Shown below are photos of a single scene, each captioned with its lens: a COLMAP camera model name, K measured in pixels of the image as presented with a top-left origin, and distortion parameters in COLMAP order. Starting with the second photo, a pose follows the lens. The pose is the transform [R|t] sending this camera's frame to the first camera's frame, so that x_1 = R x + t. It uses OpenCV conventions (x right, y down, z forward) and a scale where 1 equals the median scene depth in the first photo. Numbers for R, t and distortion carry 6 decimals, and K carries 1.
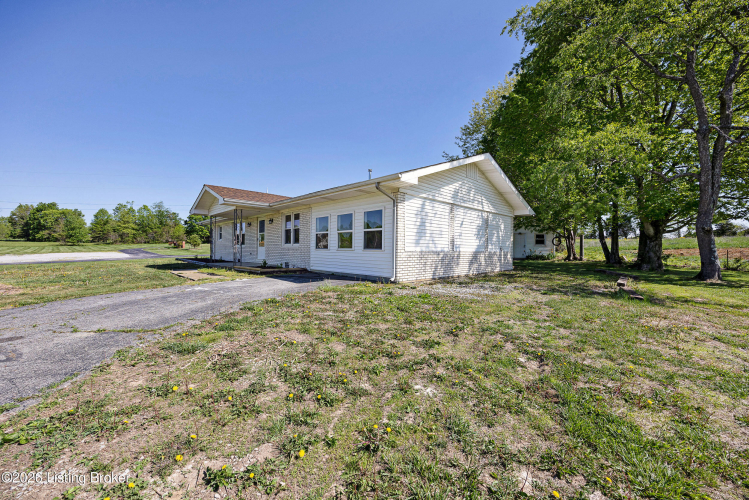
lens RADIAL K [[289.6, 0, 375.2], [0, 289.6, 250.1], [0, 0, 1]] dist [-0.000995, 0.000339]
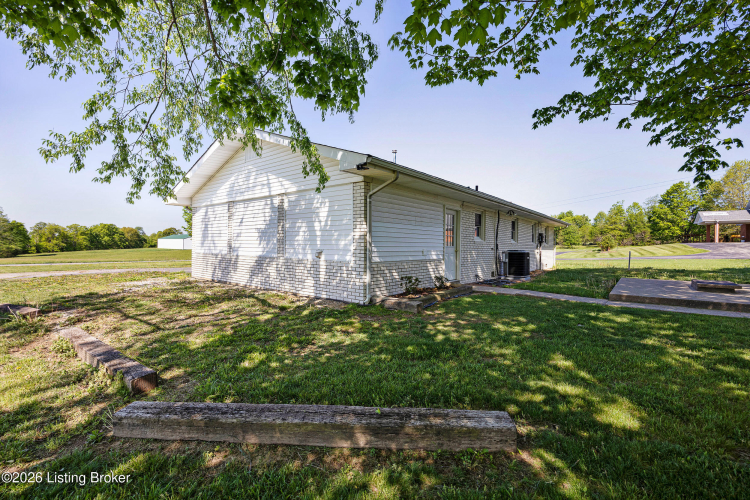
lens RADIAL K [[328.0, 0, 376.2], [0, 328.0, 246.9], [0, 0, 1]] dist [-0.002618, -0.000046]
pose [[0.122327, -0.004084, -0.992481, 1.167629], [-0.015302, 0.999865, -0.006001, -0.017265], [0.992372, 0.015921, 0.122248, 1.165189]]
